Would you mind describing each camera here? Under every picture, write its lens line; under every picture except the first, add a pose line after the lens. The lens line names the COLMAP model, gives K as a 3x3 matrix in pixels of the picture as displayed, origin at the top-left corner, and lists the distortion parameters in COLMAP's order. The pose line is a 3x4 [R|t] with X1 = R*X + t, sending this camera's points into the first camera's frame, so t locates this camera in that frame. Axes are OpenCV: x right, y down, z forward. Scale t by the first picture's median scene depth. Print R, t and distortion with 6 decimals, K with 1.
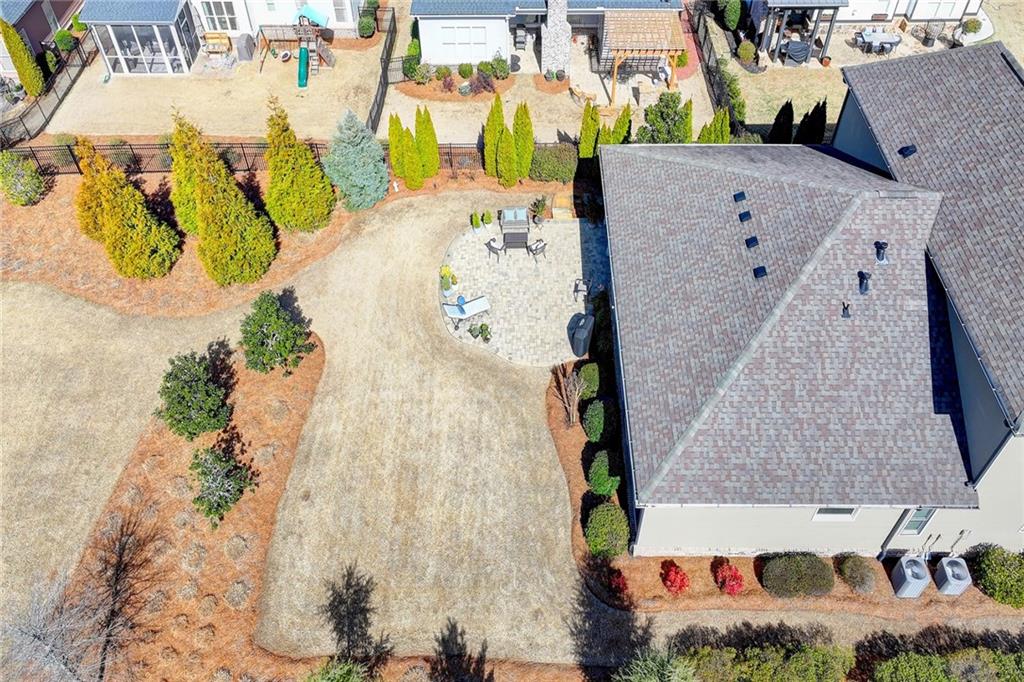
lens RADIAL K [[863.2, 0, 509.0], [0, 863.2, 309.5], [0, 0, 1]] dist [0.013013, 0.005856]
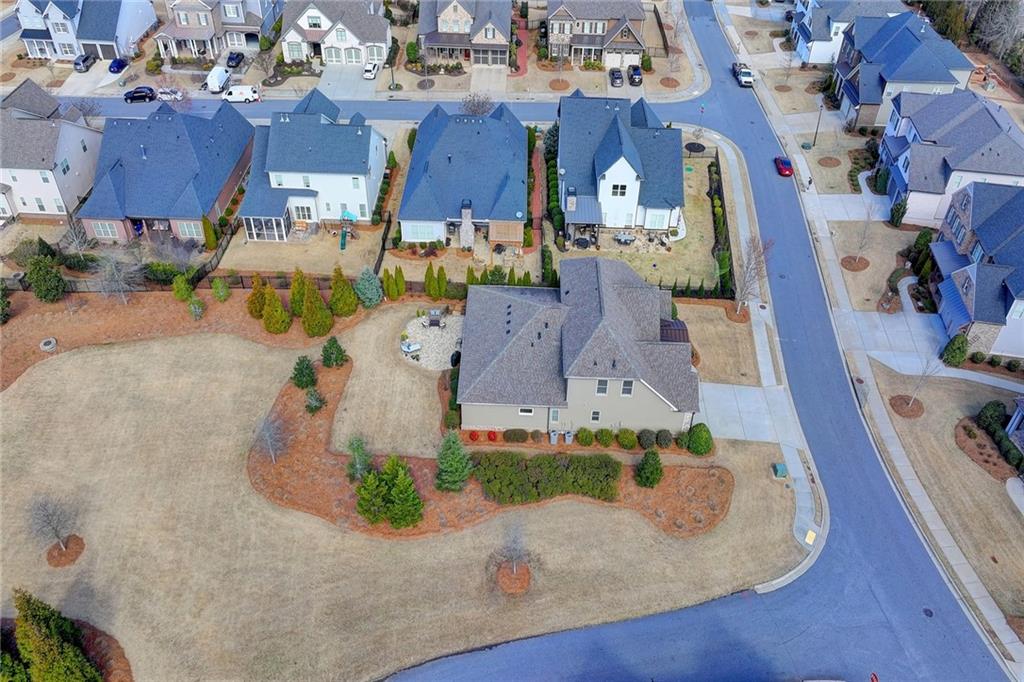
lens RADIAL K [[852.7, 0, 529.4], [0, 852.7, 343.3], [0, 0, 1]] dist [0.001009, 0.003186]
pose [[0.998874, 0.036500, 0.030322, 0.199048], [-0.033185, 0.994084, -0.103419, 0.208871], [-0.033917, 0.102297, 0.994176, -1.333652]]
